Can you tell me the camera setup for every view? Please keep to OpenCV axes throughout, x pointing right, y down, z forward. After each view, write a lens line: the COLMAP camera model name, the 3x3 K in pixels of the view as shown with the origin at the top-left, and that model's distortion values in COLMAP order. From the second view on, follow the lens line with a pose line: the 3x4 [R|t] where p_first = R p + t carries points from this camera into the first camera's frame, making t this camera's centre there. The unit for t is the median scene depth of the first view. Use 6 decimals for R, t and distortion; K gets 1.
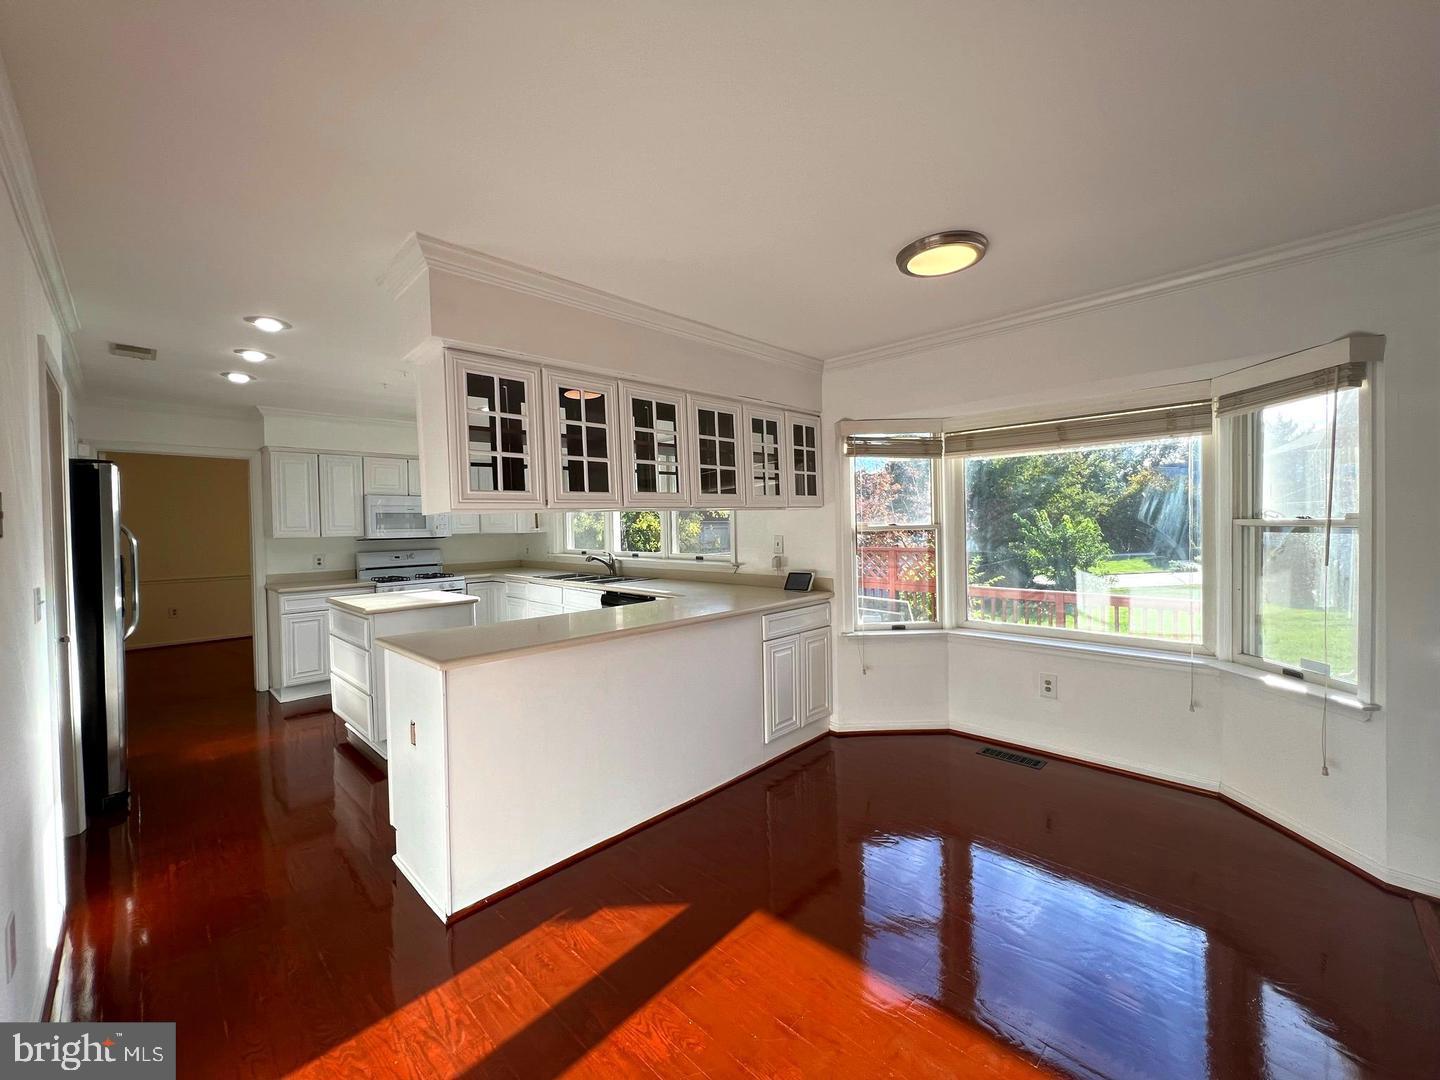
lens RADIAL K [[580.0, 0, 725.3], [0, 580.0, 536.7], [0, 0, 1]] dist [0.002811, 0.000095]
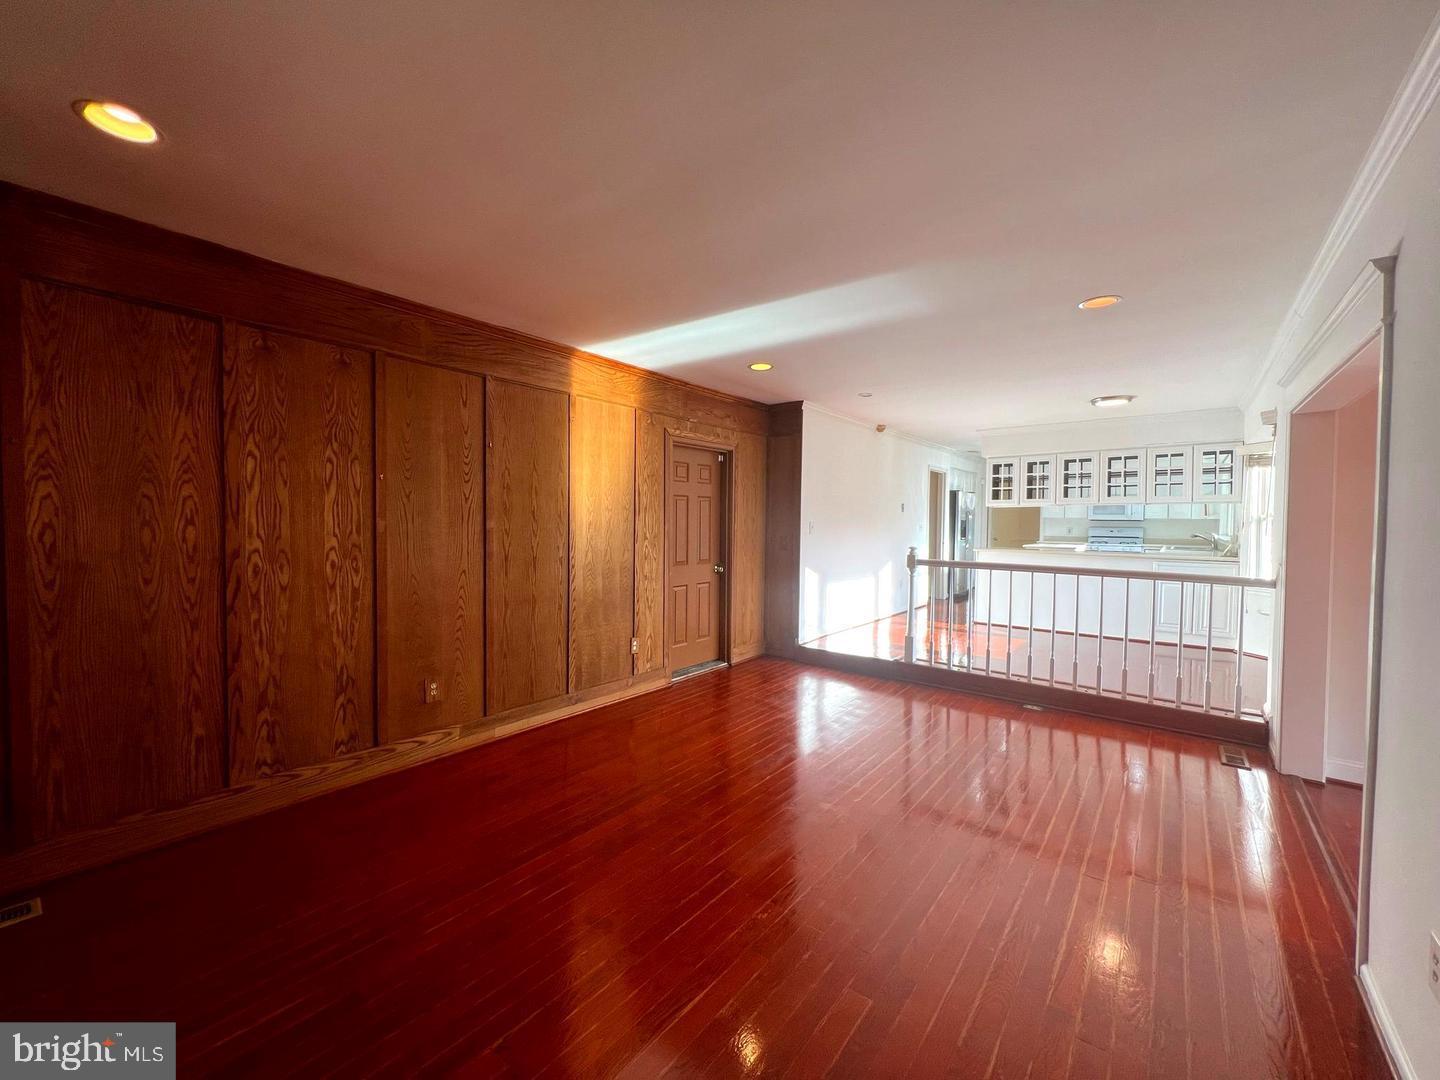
lens RADIAL K [[580.0, 0, 713.7], [0, 580.0, 538.4], [0, 0, 1]] dist [0.002811, 0.000095]
pose [[0.094660, 0.053657, -0.994063, 1.195059], [-0.031342, 0.998212, 0.050897, 0.007066], [0.995016, 0.026338, 0.096172, -0.371851]]
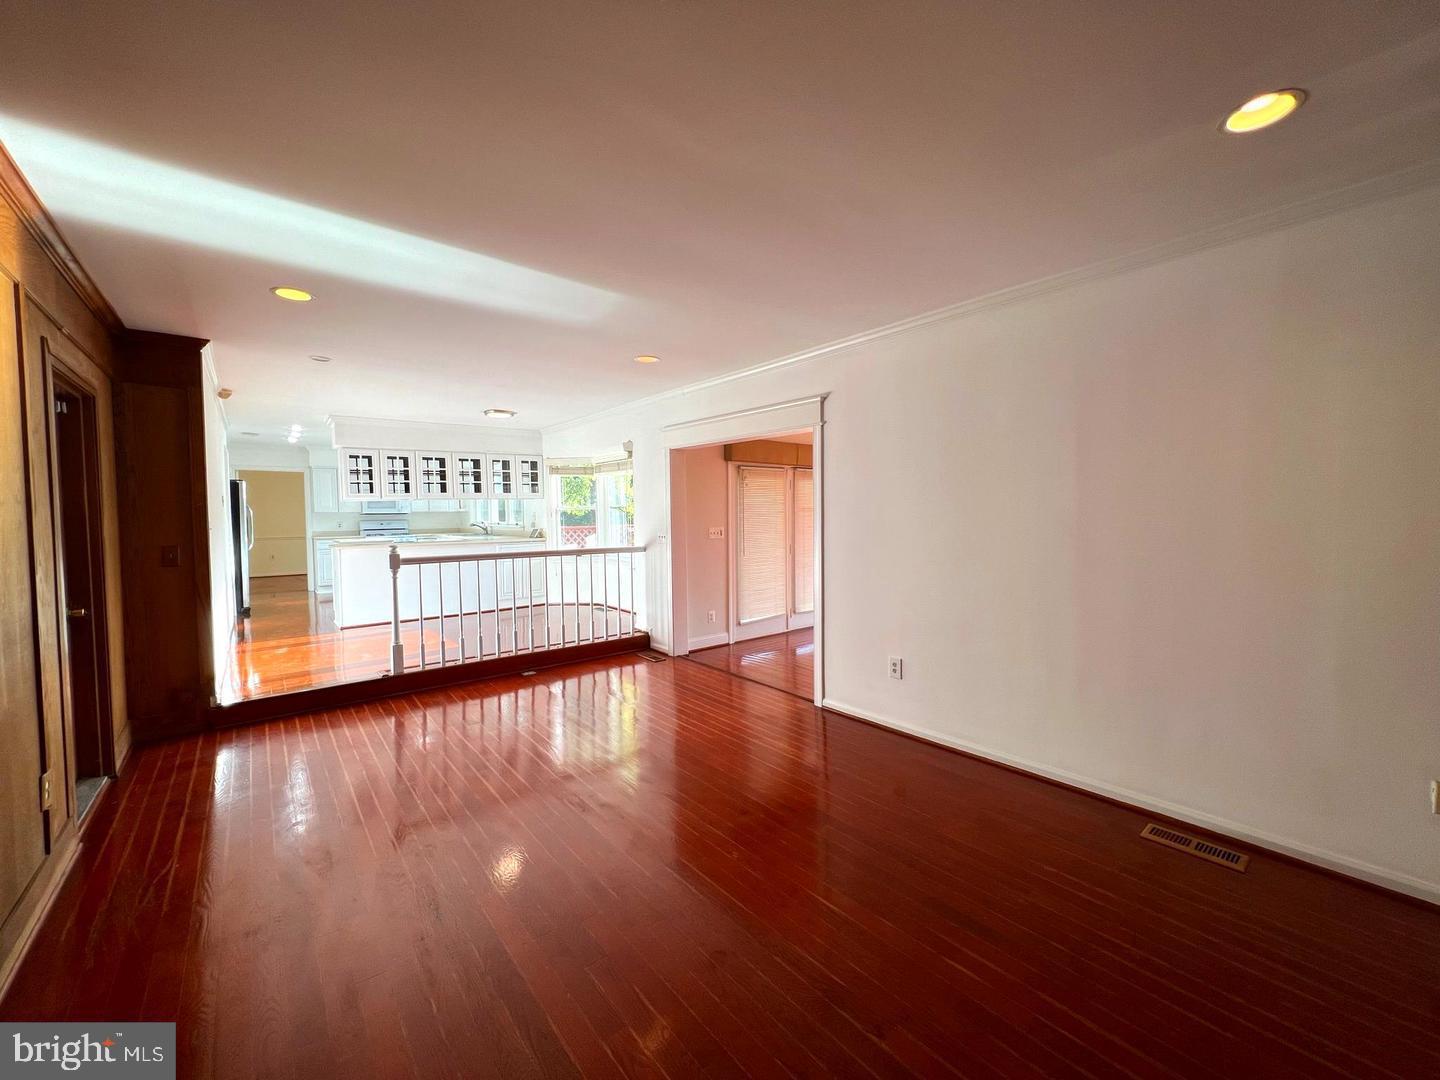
lens RADIAL K [[580.0, 0, 708.3], [0, 580.0, 535.2], [0, 0, 1]] dist [0.002811, 0.000095]
pose [[0.991666, 0.009505, -0.128486, 0.805525], [-0.006430, 0.999683, 0.024322, 0.022552], [0.128676, -0.023293, 0.991413, -0.787643]]
